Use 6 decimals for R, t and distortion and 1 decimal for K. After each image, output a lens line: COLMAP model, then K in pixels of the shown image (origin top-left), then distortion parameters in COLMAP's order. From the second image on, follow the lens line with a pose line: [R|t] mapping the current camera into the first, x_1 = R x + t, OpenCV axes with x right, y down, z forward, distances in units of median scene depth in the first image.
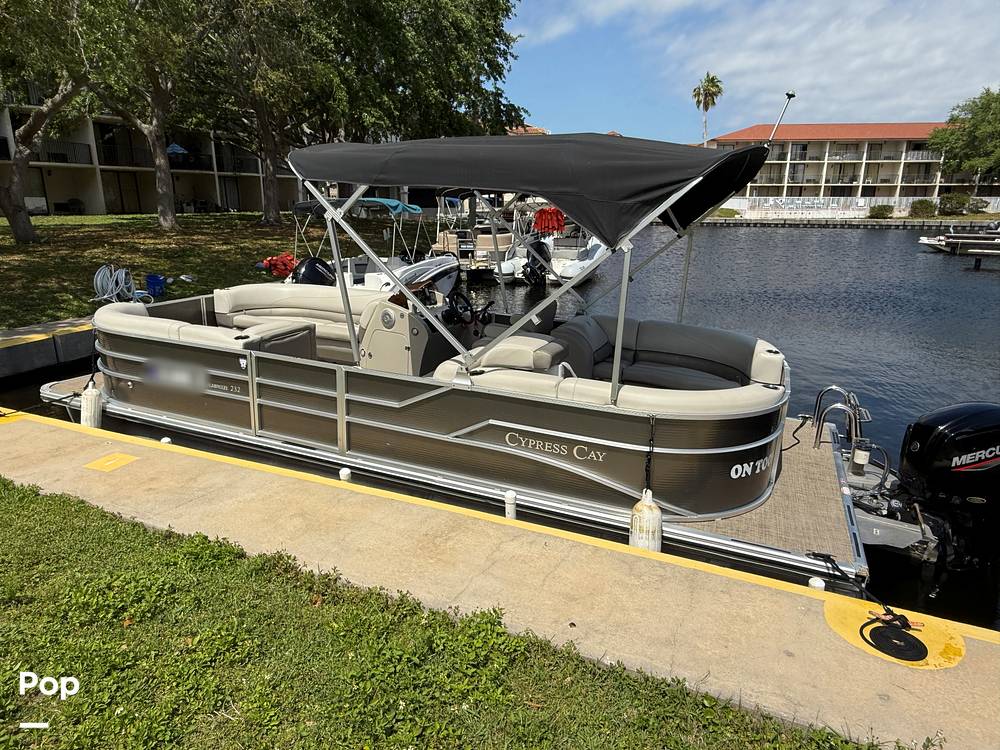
lens RADIAL K [[634.0, 0, 503.6], [0, 634.0, 378.6], [0, 0, 1]] dist [-0.013477, 0.010524]
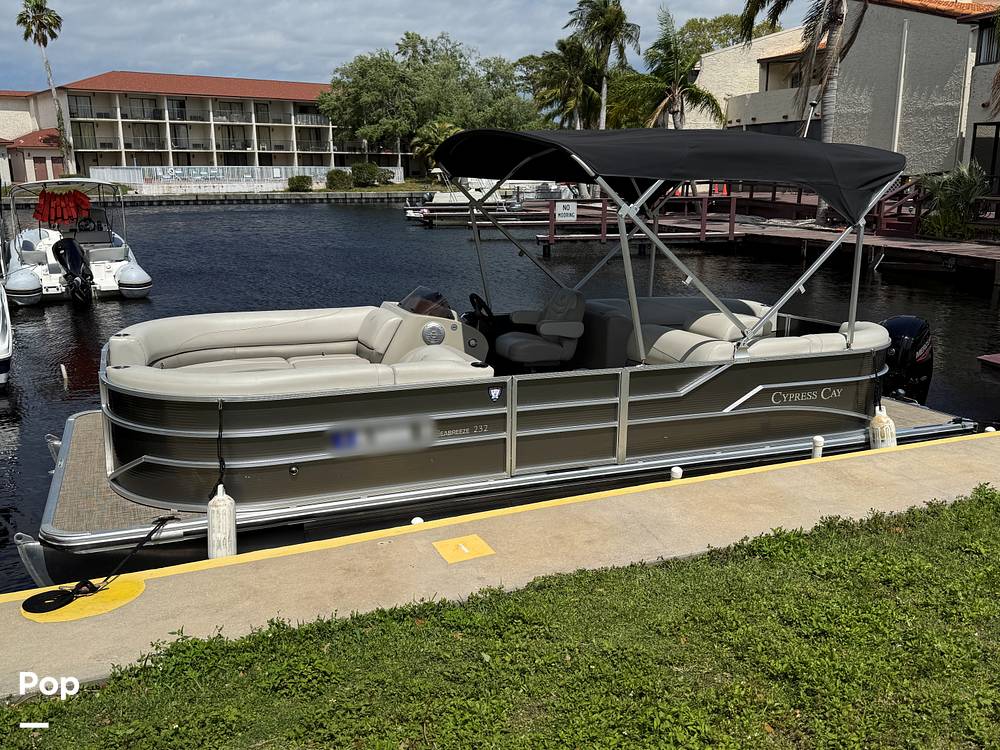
lens RADIAL K [[838.7, 0, 490.7], [0, 838.7, 370.6], [0, 0, 1]] dist [0.069880, -0.077435]
pose [[0.691402, -0.172475, 0.701580, -1.146018], [0.201388, 0.978606, 0.042112, -0.098338], [-0.693834, 0.112173, 0.711345, 0.223425]]
